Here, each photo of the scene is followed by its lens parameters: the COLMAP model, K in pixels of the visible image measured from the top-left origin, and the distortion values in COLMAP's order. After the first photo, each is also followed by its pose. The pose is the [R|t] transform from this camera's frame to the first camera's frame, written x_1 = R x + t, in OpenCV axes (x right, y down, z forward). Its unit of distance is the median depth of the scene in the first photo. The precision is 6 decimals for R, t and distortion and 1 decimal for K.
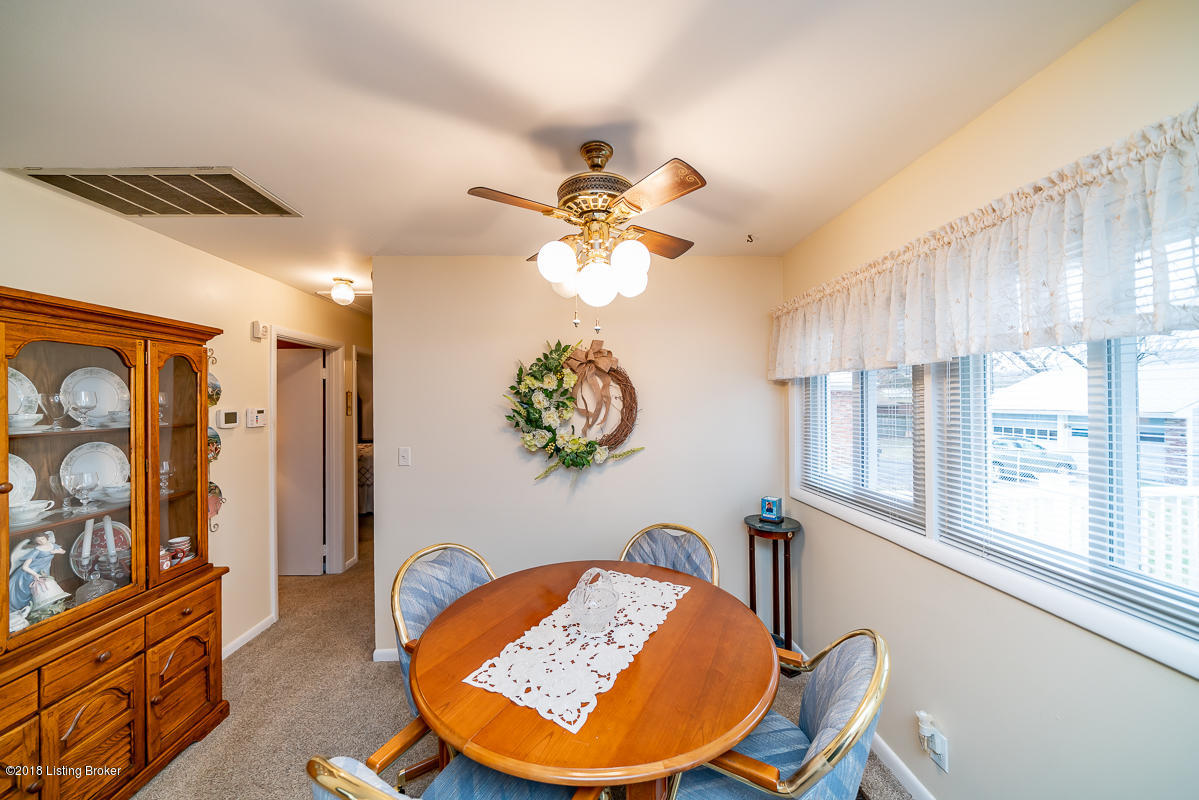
lens RADIAL K [[415.4, 0, 599.5], [0, 415.4, 400.0], [0, 0, 1]] dist [-0.000862, -0.000021]
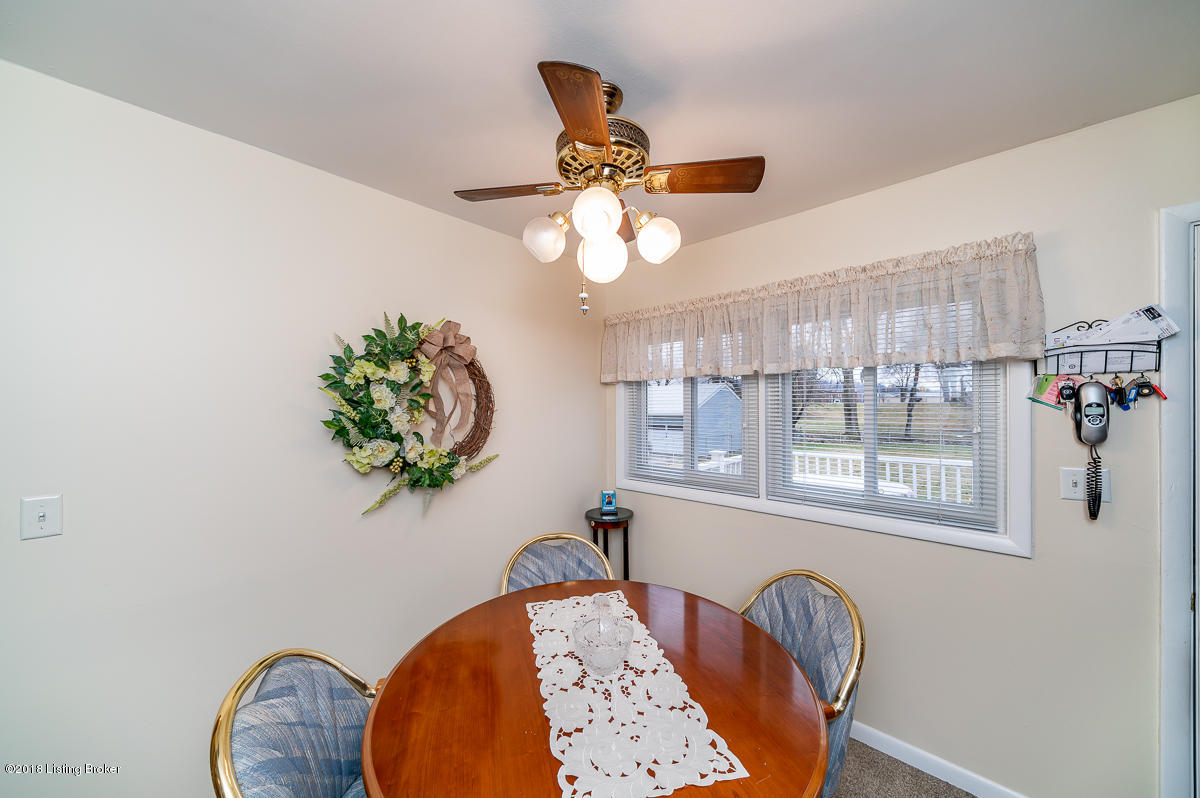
lens RADIAL K [[416.3, 0, 600.2], [0, 416.3, 405.7], [0, 0, 1]] dist [-0.000392, -0.000041]
pose [[0.704327, 0.001452, 0.709874, -0.375762], [-0.002149, 0.999998, 0.000087, 0.014059], [-0.709872, -0.001587, 0.704329, 0.257618]]
